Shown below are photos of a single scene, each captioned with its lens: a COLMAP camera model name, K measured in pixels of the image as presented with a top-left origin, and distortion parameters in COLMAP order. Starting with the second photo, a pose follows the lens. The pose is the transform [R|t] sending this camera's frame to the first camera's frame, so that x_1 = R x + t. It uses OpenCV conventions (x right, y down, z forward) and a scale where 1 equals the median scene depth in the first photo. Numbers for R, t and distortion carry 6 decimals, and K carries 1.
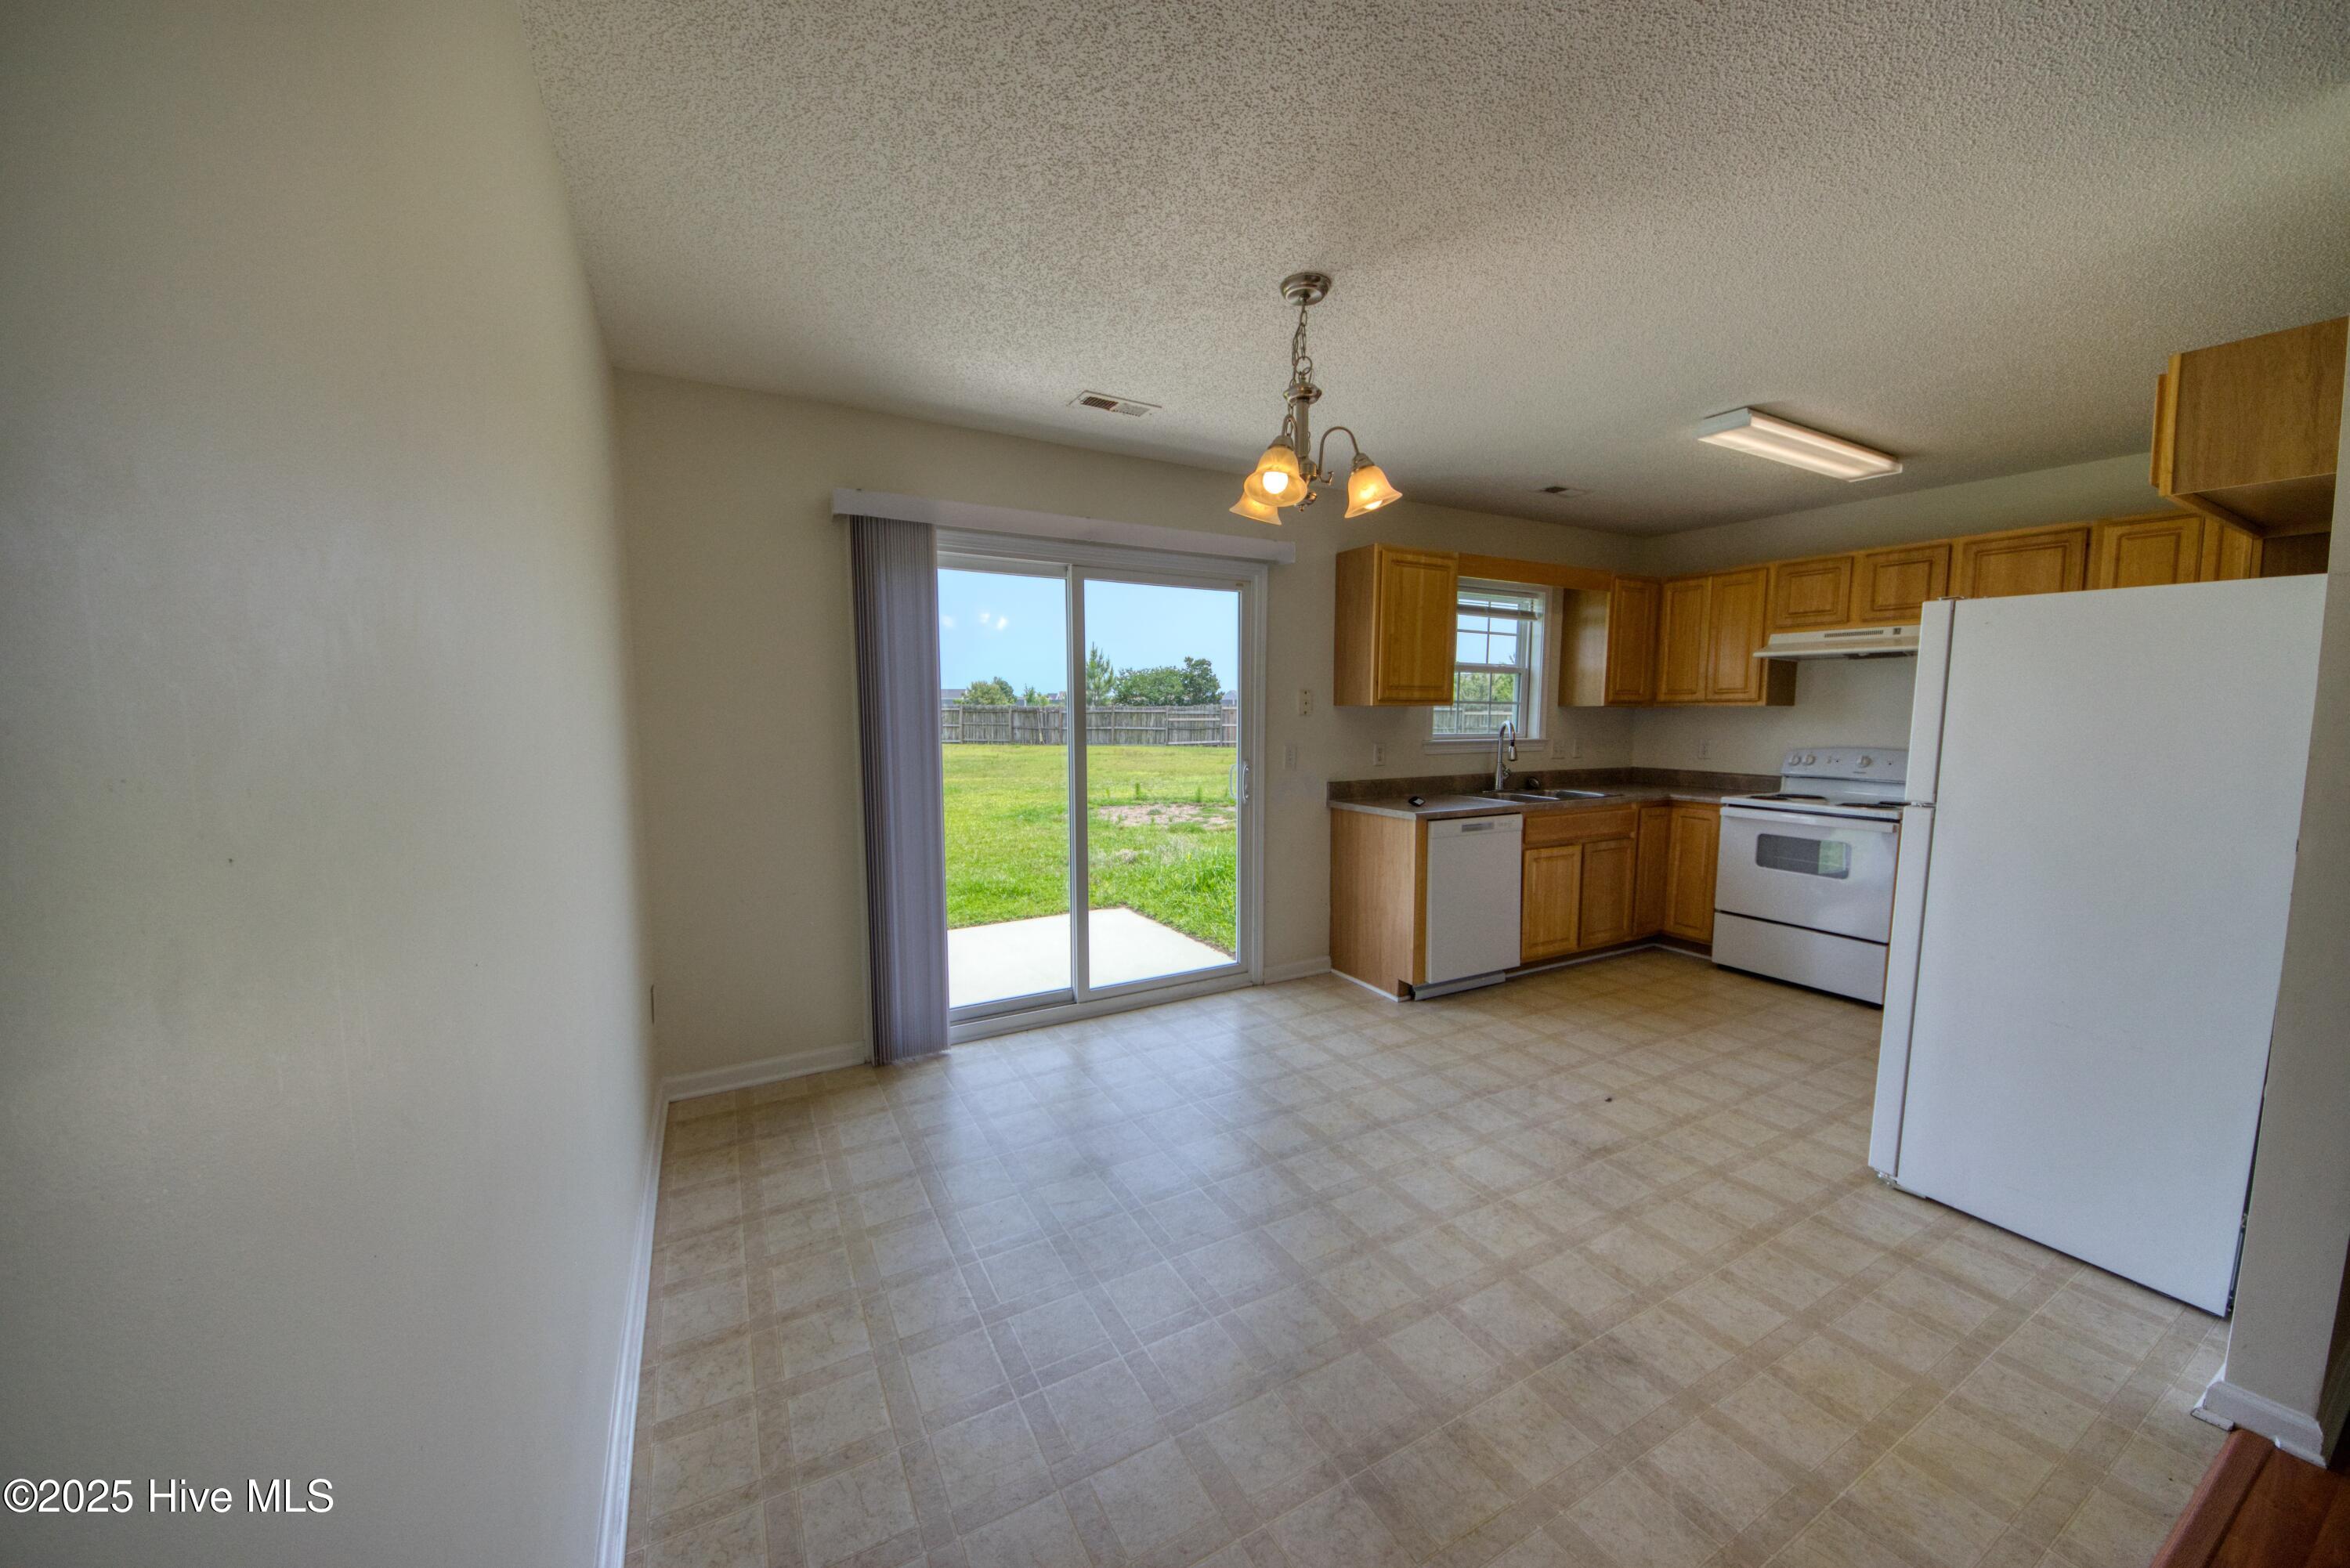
lens RADIAL K [[846.9, 0, 1183.6], [0, 846.9, 789.9], [0, 0, 1]] dist [0.013351, -0.000362]
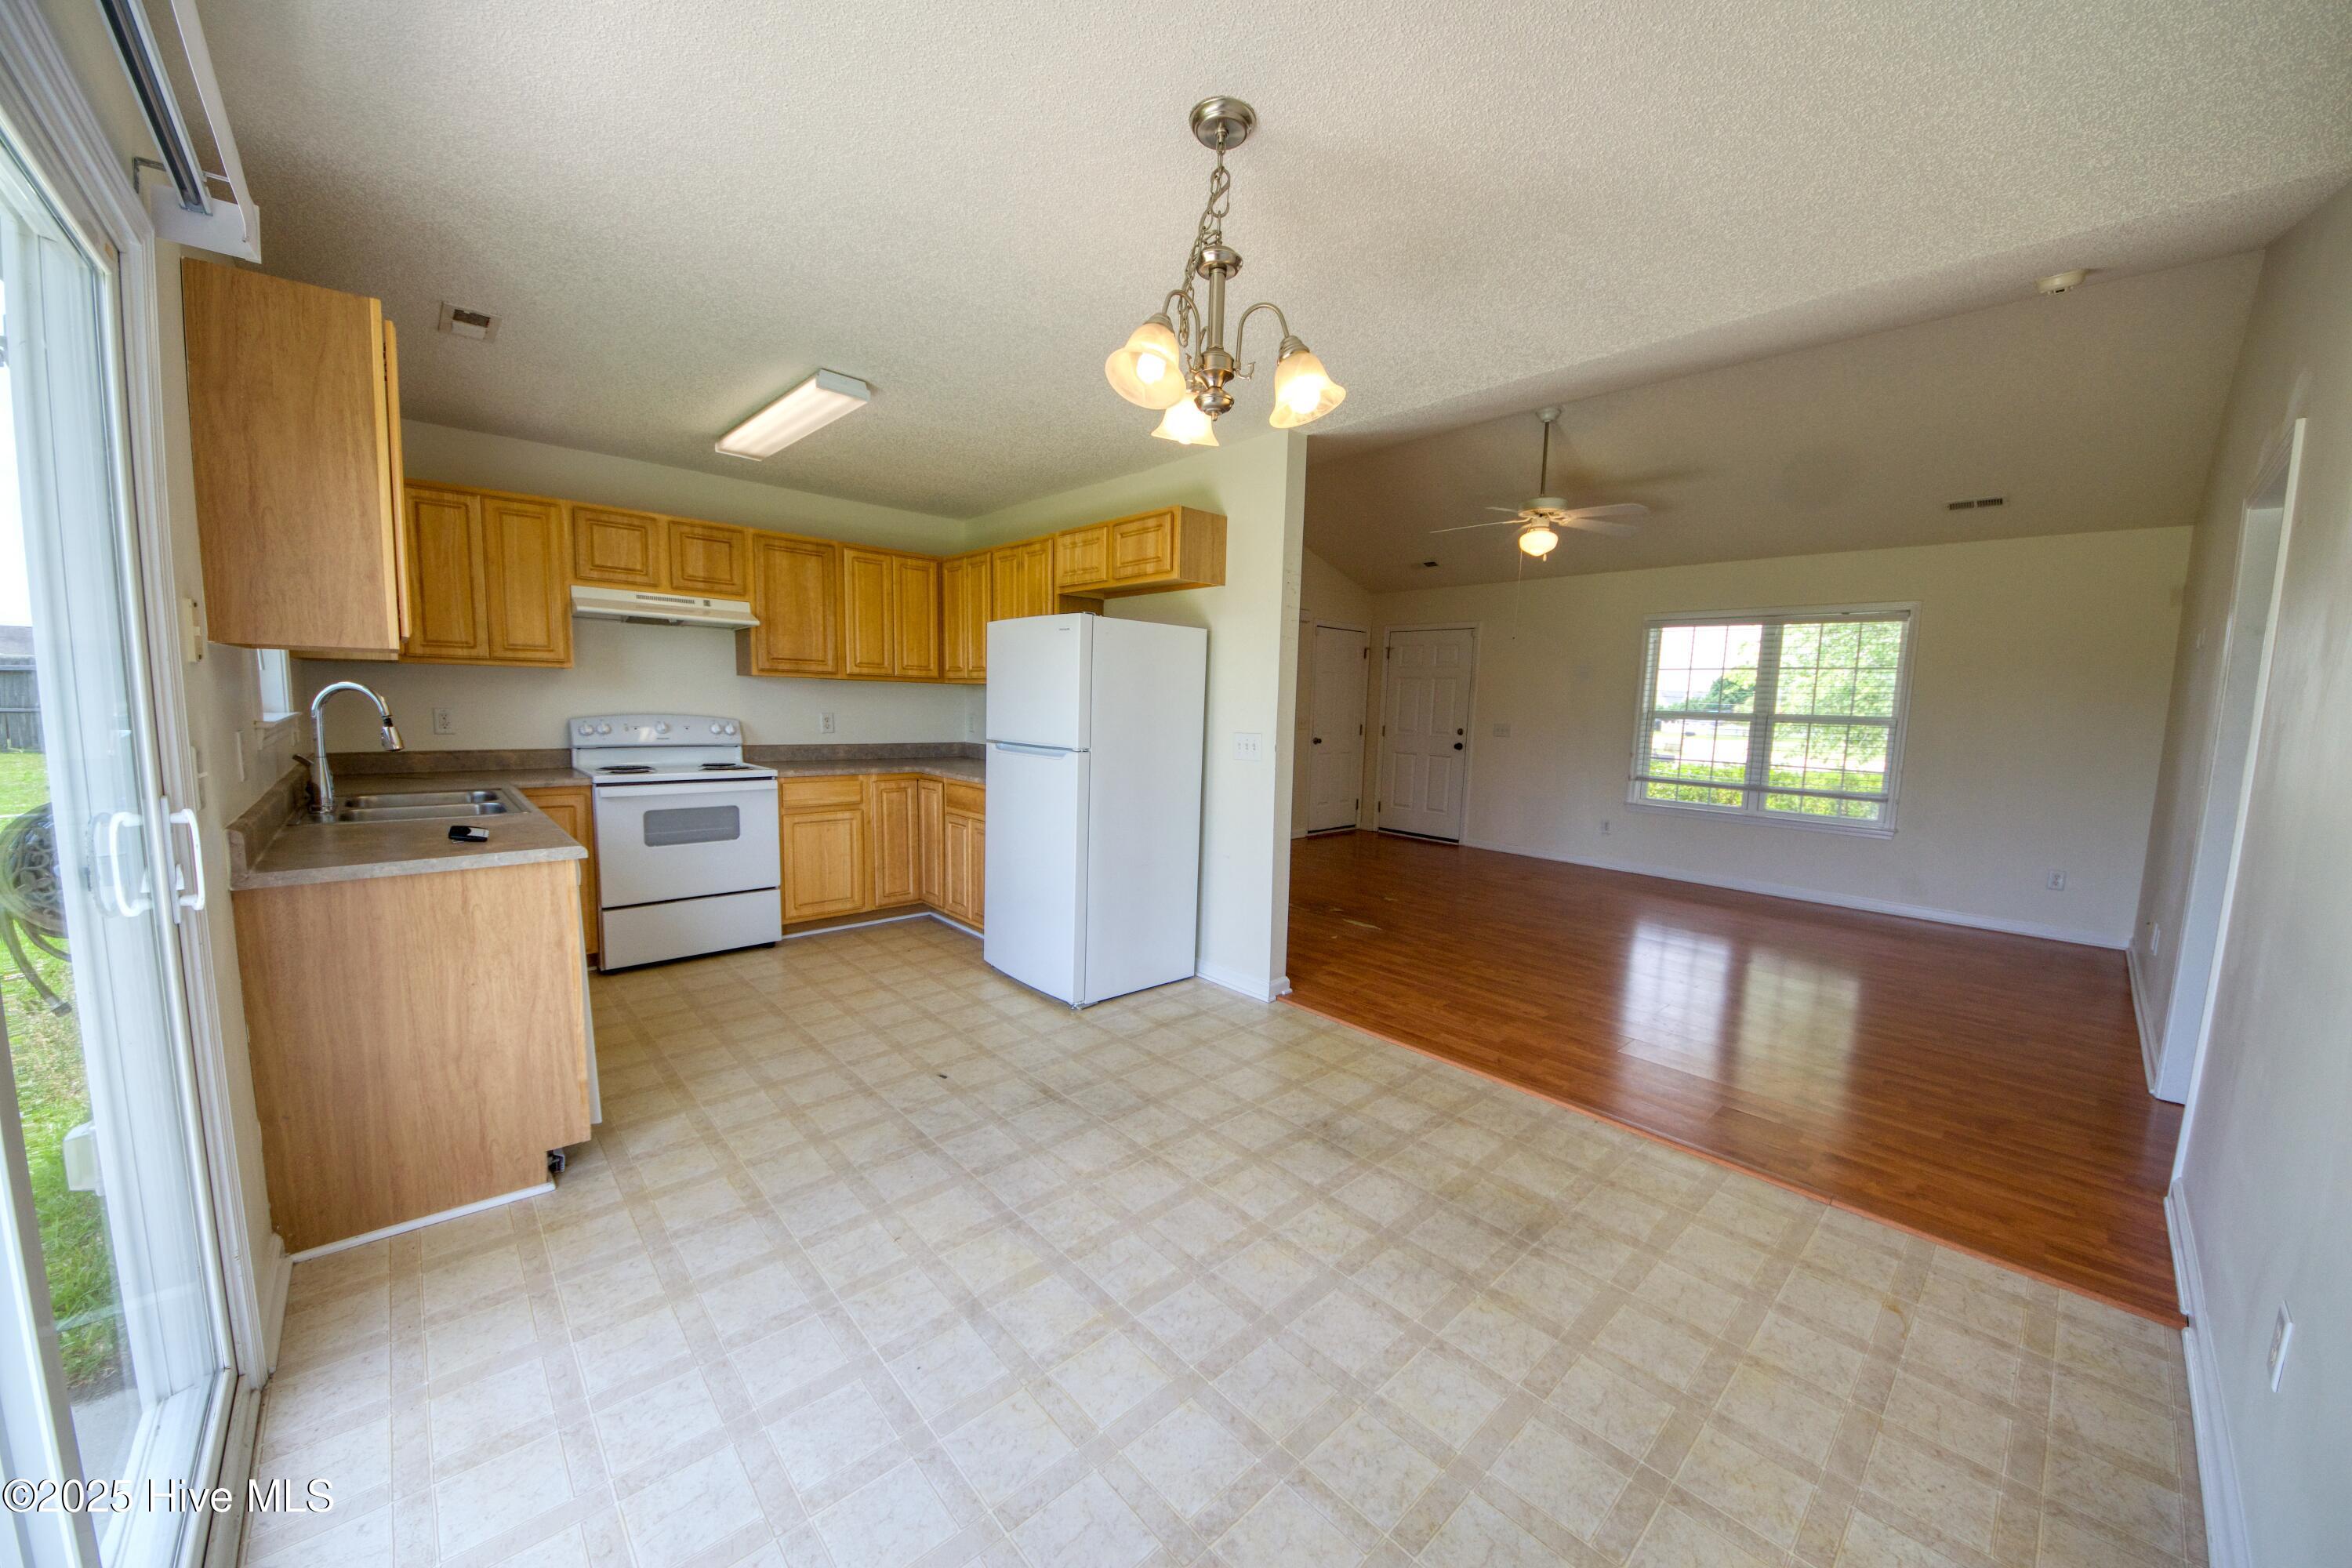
lens RADIAL K [[847.7, 0, 1182.8], [0, 847.7, 788.9], [0, 0, 1]] dist [0.013351, -0.000362]
pose [[-0.240579, -0.112506, 0.964087, -0.448050], [0.069061, 0.988758, 0.132619, -0.070927], [-0.968170, 0.098486, -0.230105, 0.872229]]
